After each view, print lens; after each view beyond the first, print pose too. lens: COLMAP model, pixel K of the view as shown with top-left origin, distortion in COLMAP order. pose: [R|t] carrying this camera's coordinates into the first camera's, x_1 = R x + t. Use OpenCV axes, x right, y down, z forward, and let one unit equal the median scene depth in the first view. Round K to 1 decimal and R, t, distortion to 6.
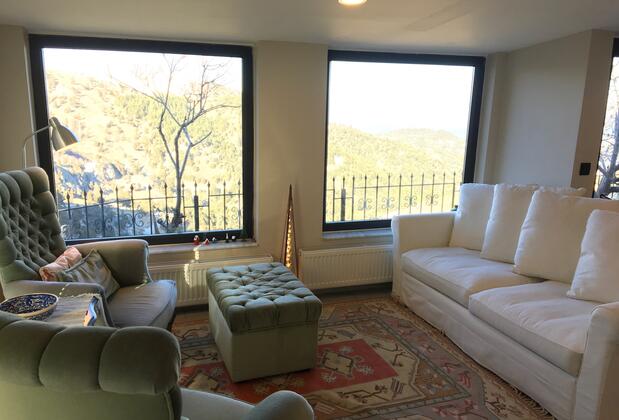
lens RADIAL K [[516.0, 0, 309.5], [0, 516.0, 210.0], [0, 0, 1]] dist [-0.001762, -0.002195]
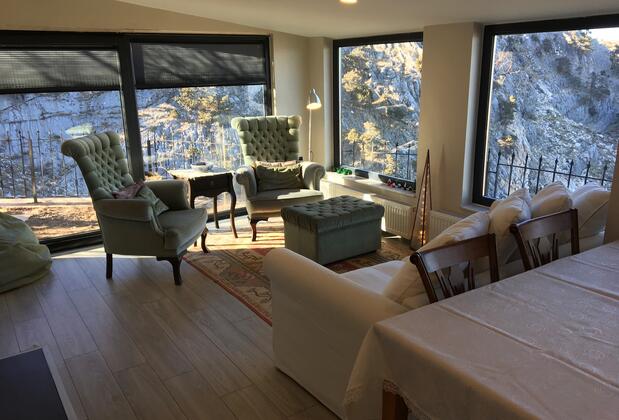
lens RADIAL K [[516.0, 0, 309.5], [0, 516.0, 210.0], [0, 0, 1]] dist [-0.001762, -0.002195]
pose [[0.250801, 0.228177, -0.940763, 1.133299], [-0.190003, 0.964523, 0.183287, -0.088443], [0.949209, 0.132779, 0.285257, 0.484369]]
